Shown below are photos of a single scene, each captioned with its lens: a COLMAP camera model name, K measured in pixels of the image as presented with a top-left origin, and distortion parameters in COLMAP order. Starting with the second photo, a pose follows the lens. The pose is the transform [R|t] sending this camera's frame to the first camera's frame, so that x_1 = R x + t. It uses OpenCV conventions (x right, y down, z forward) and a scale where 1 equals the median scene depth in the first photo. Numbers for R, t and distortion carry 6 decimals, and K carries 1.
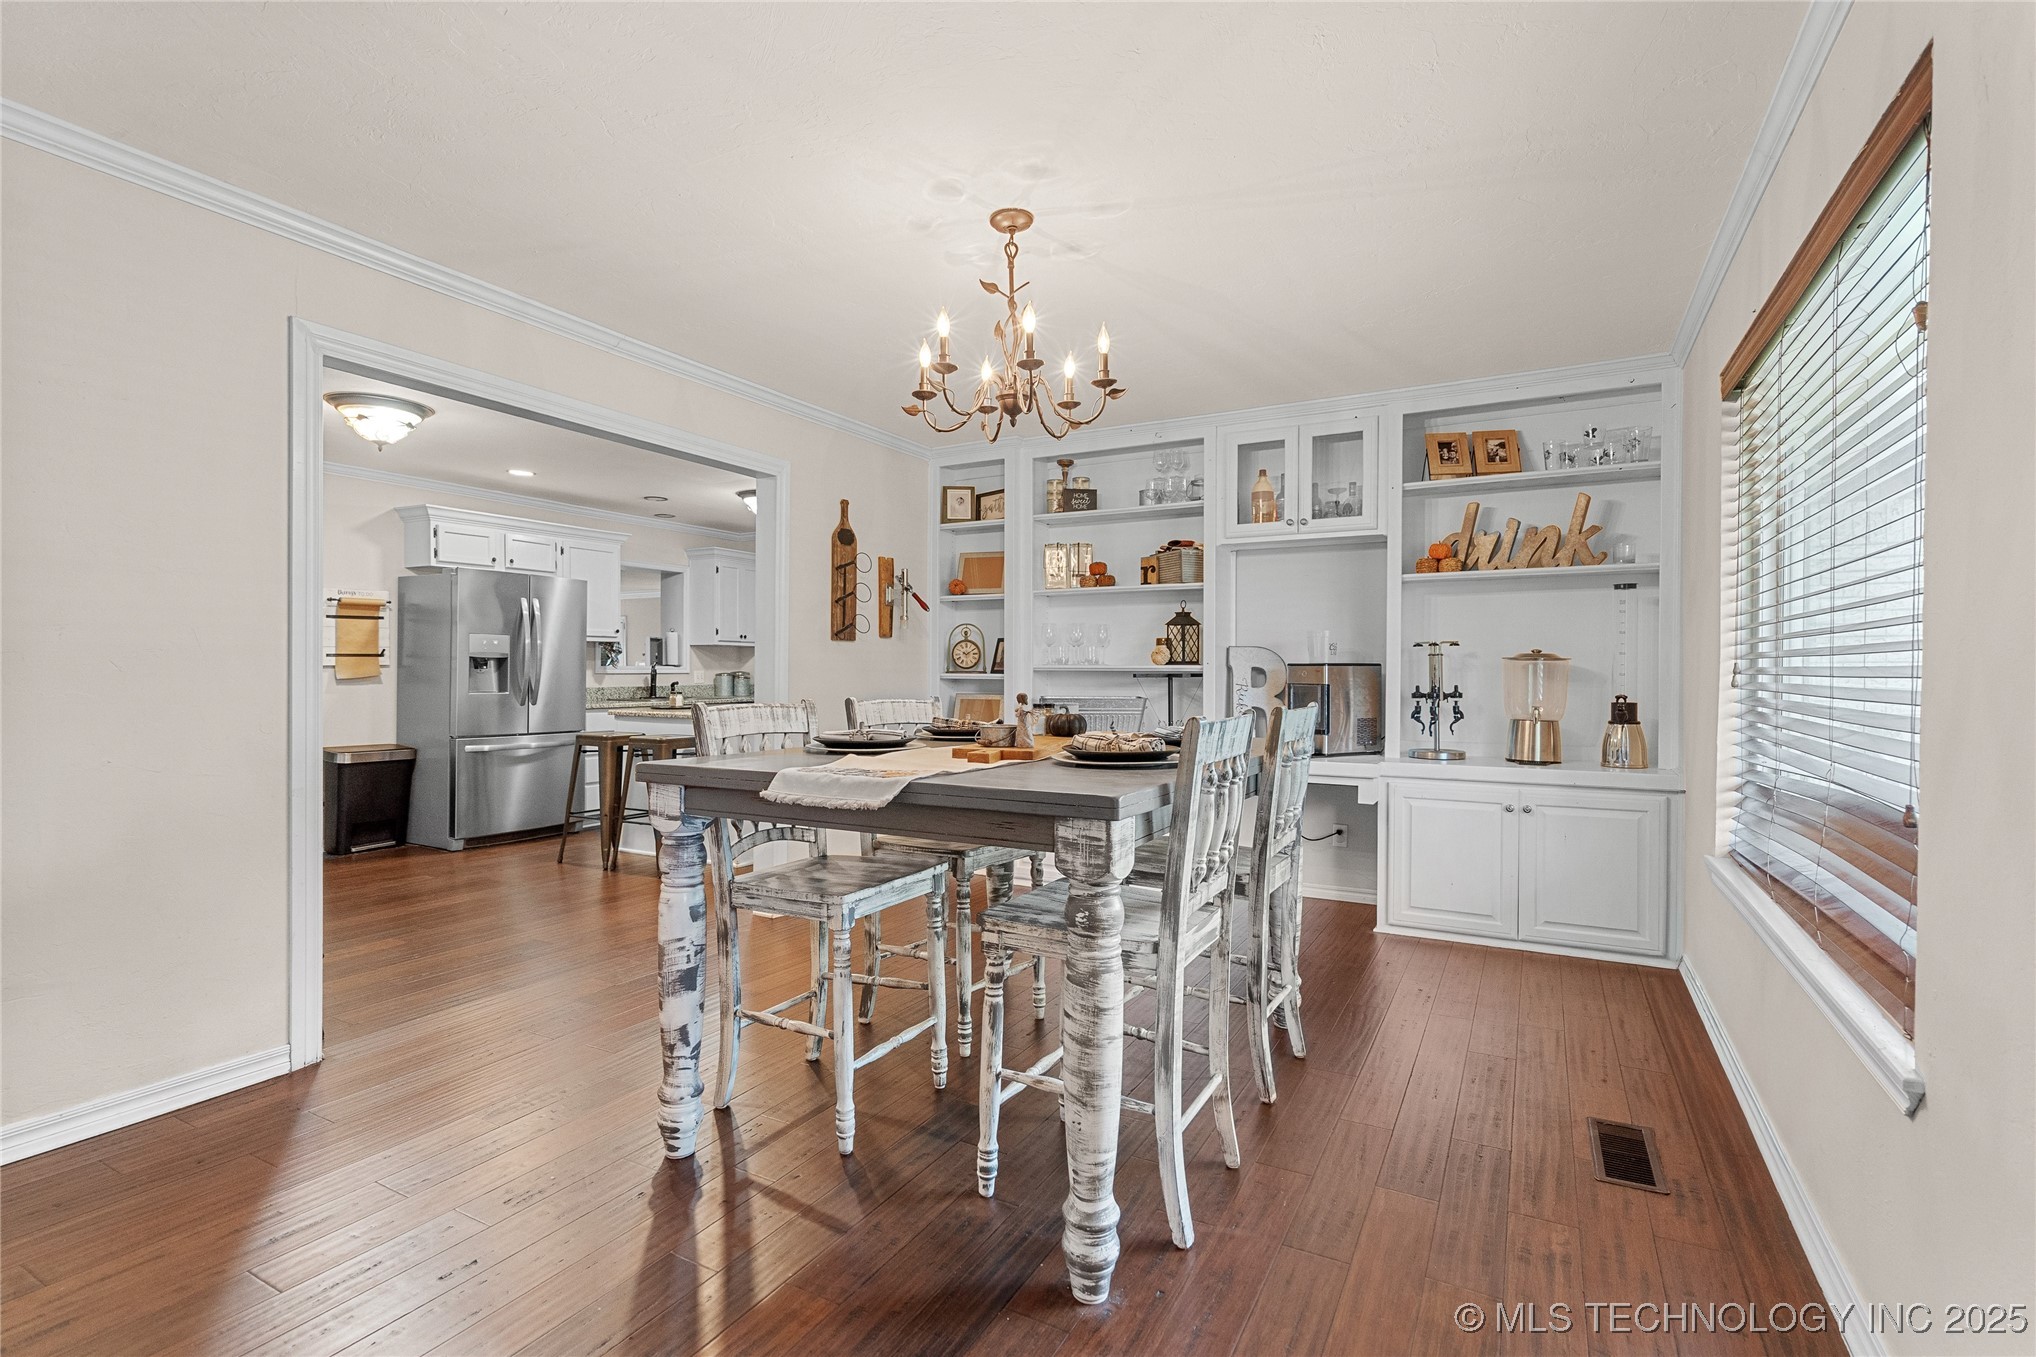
lens RADIAL K [[940.2, 0, 999.0], [0, 940.2, 673.6], [0, 0, 1]] dist [-0.005262, 0.003282]
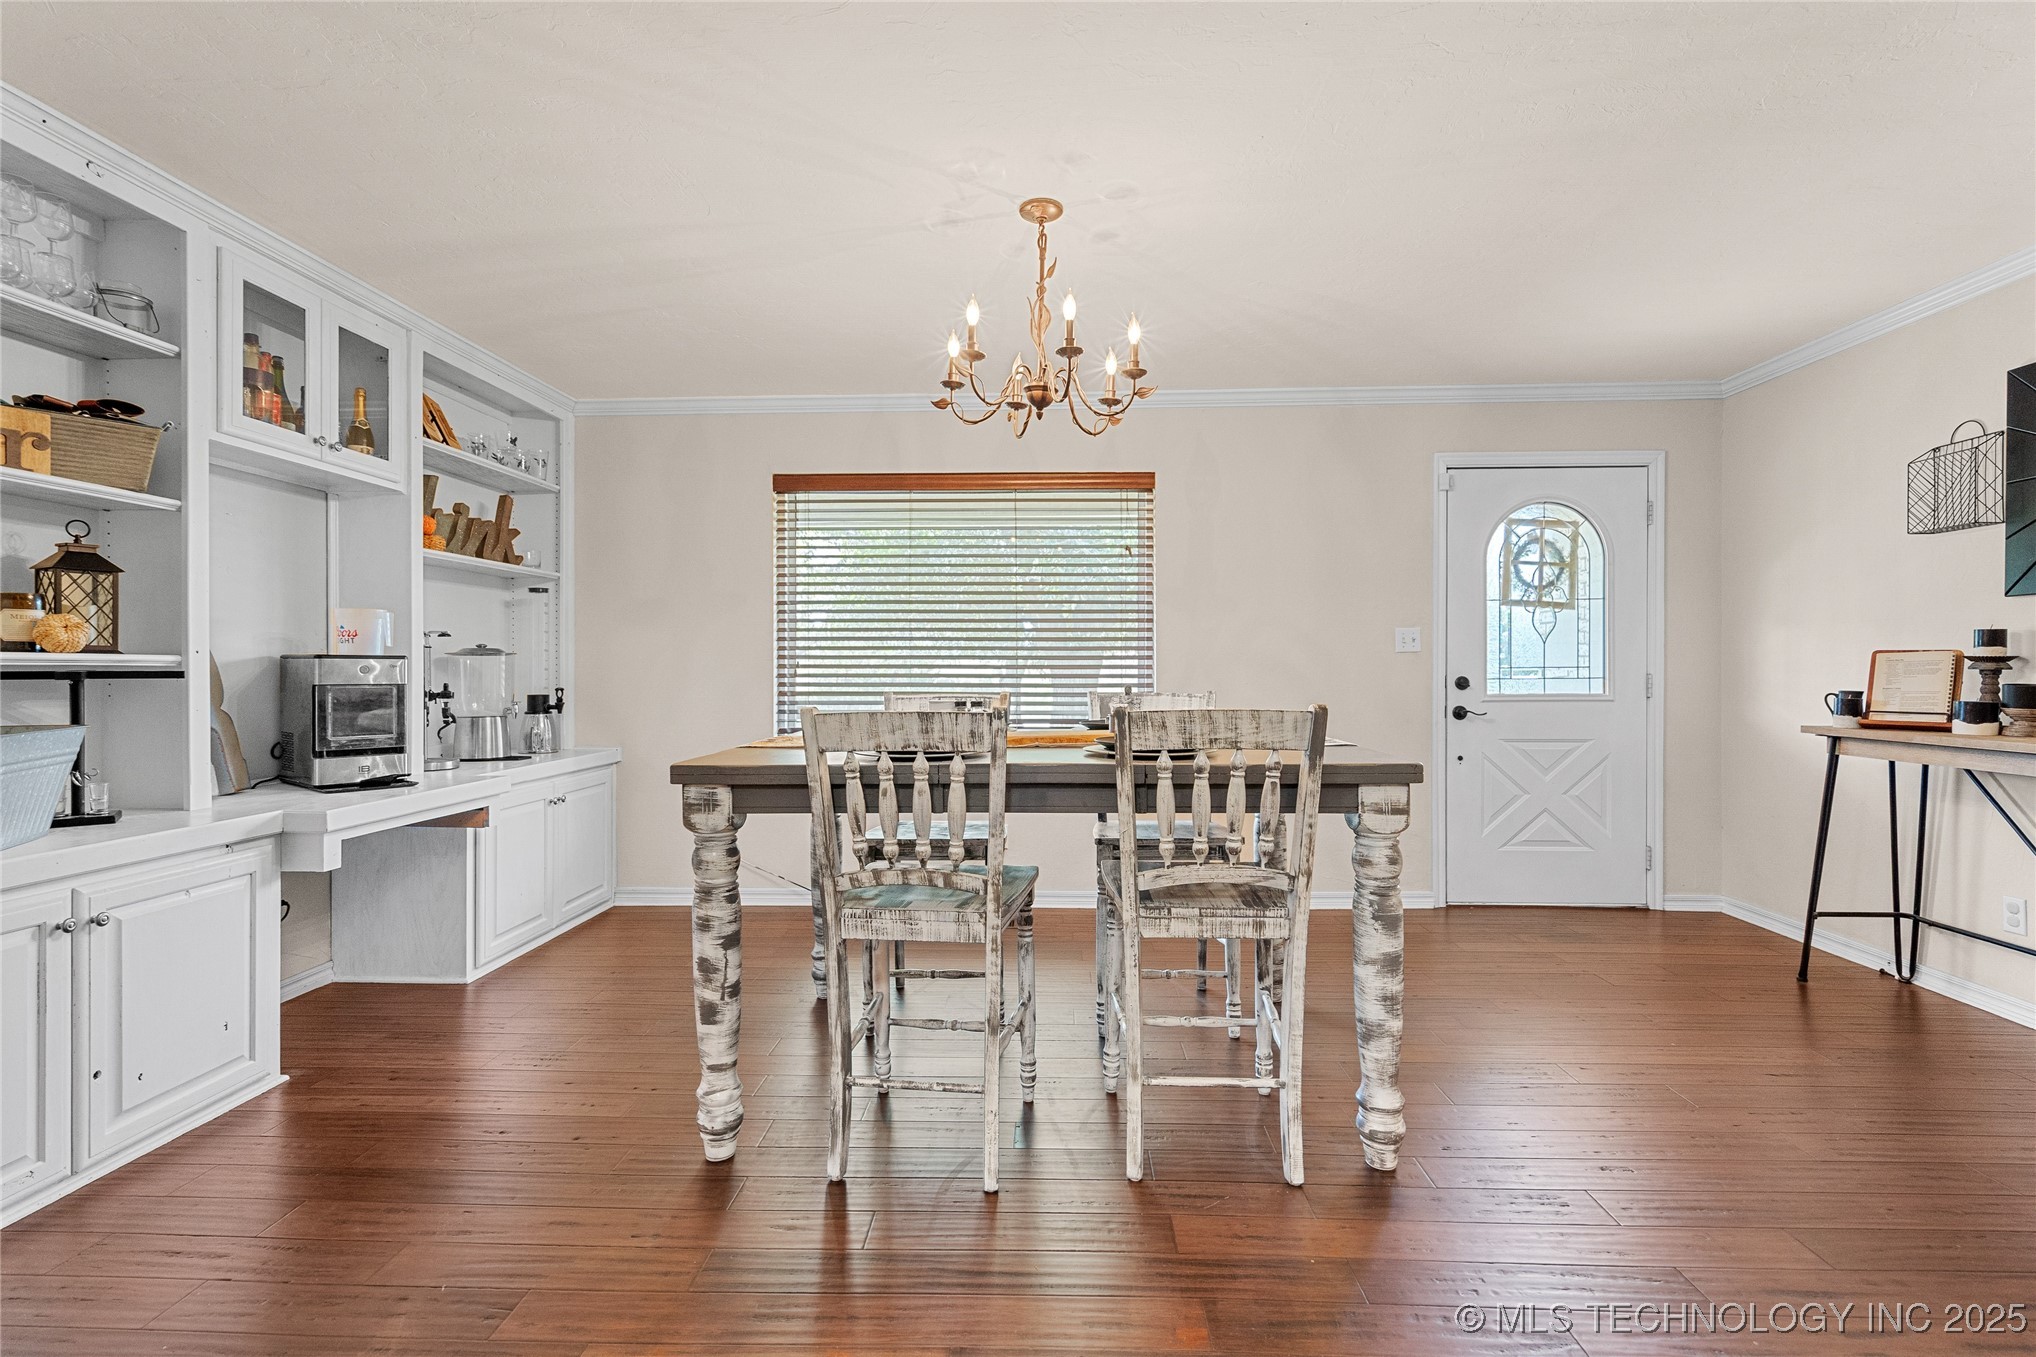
lens RADIAL K [[940.2, 0, 1020.4], [0, 940.2, 674.4], [0, 0, 1]] dist [-0.005262, 0.003282]
pose [[-0.459316, -0.004761, 0.888260, -0.363266], [0.002976, 0.999972, 0.006898, -0.000290], [-0.888268, 0.005812, -0.459288, 0.625461]]
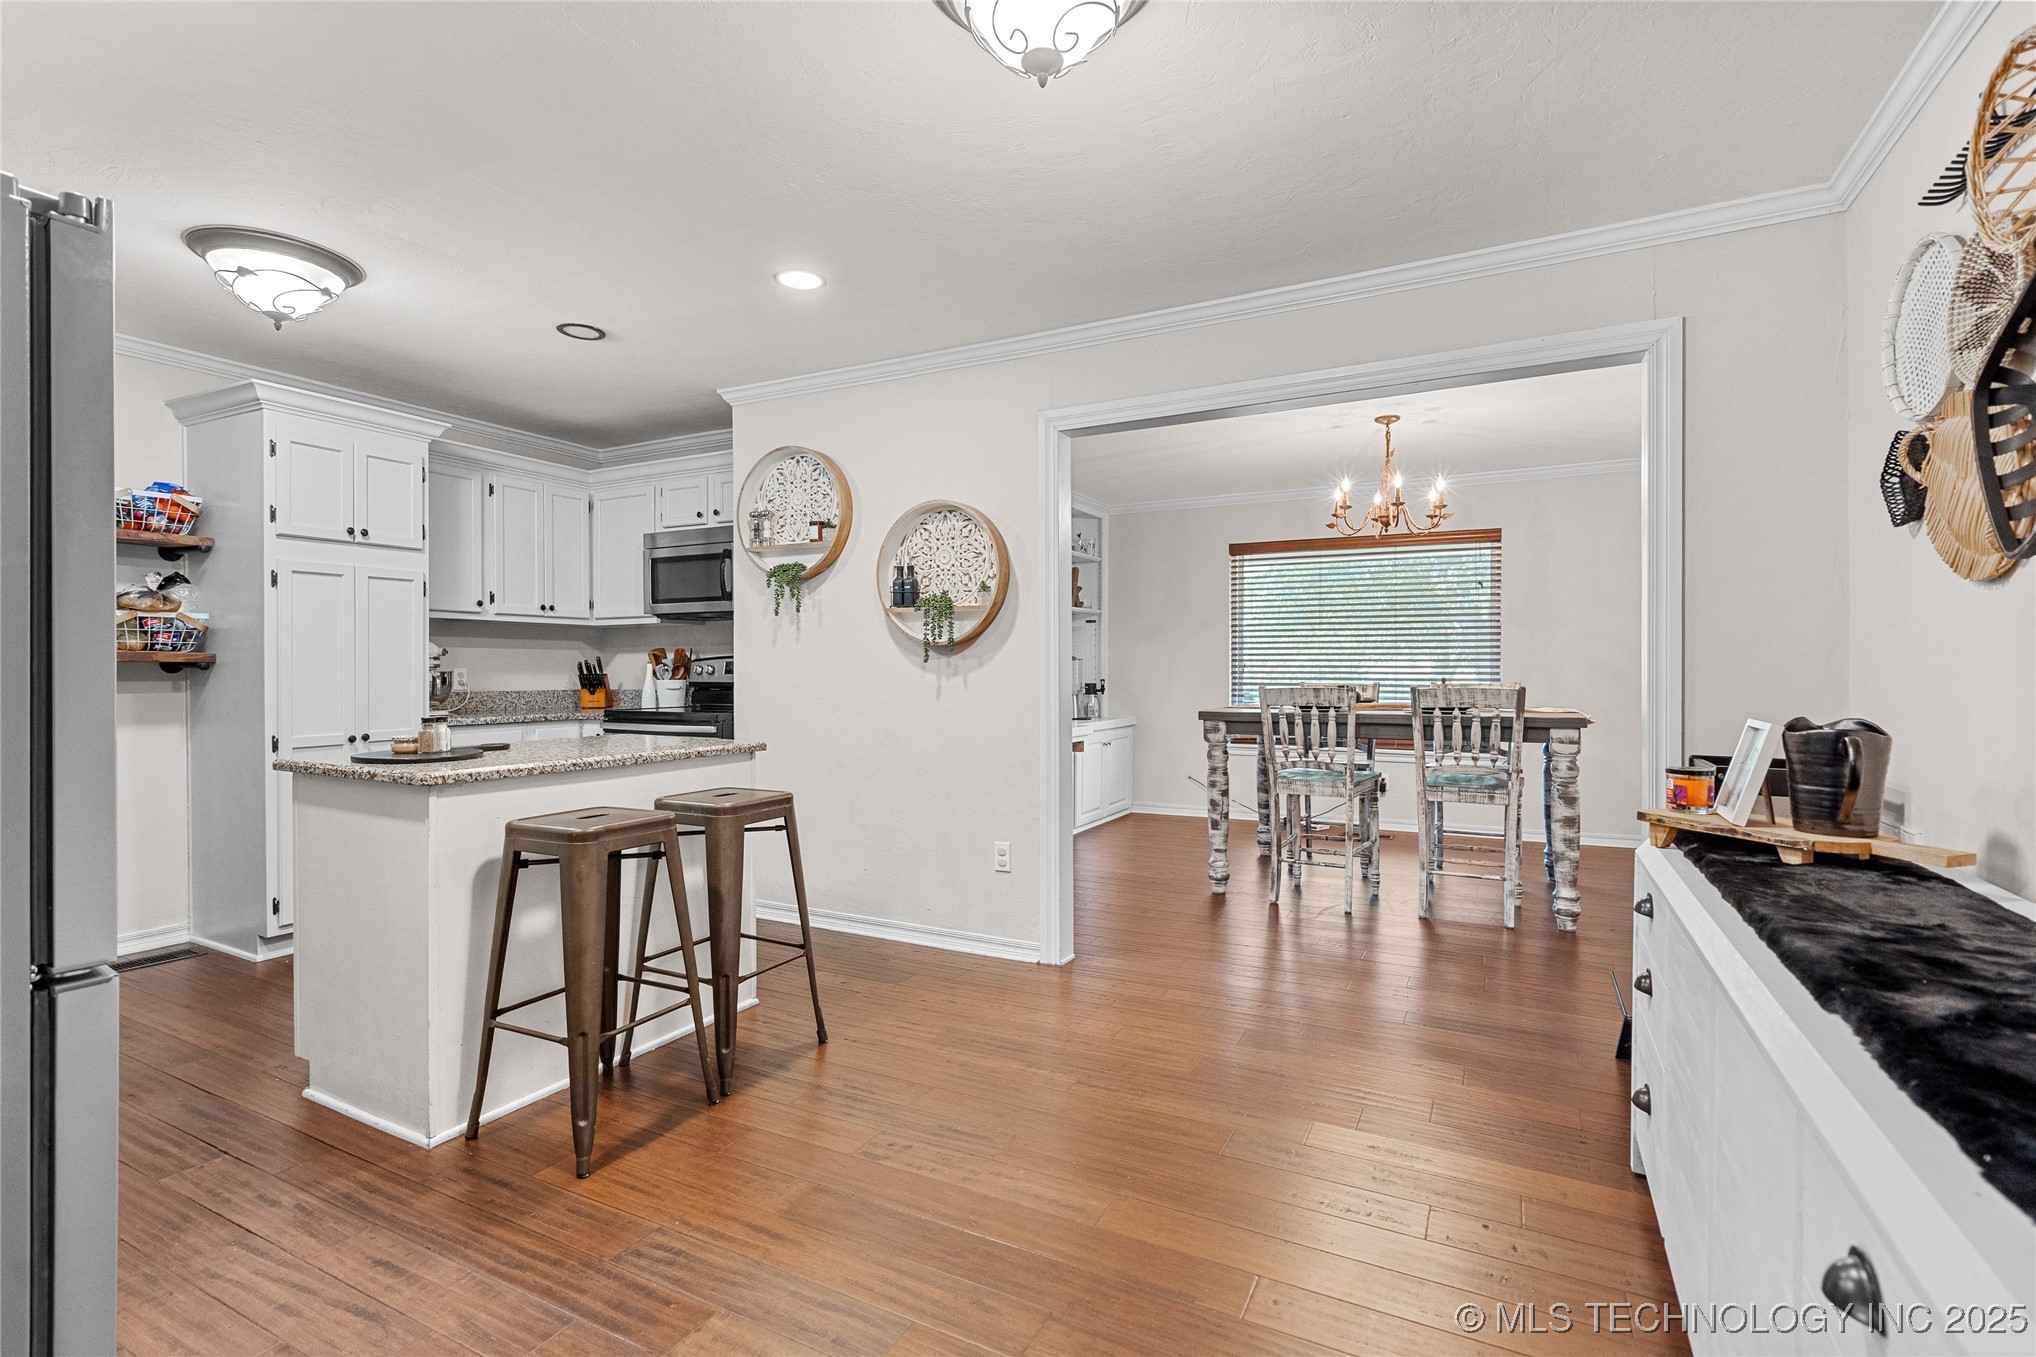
lens RADIAL K [[940.2, 0, 1006.7], [0, 940.2, 675.4], [0, 0, 1]] dist [-0.005262, 0.003282]
pose [[-0.020076, -0.008517, 0.999762, -0.761342], [0.003608, 0.999957, 0.008591, -0.001825], [-0.999792, 0.003779, -0.020044, 0.752748]]
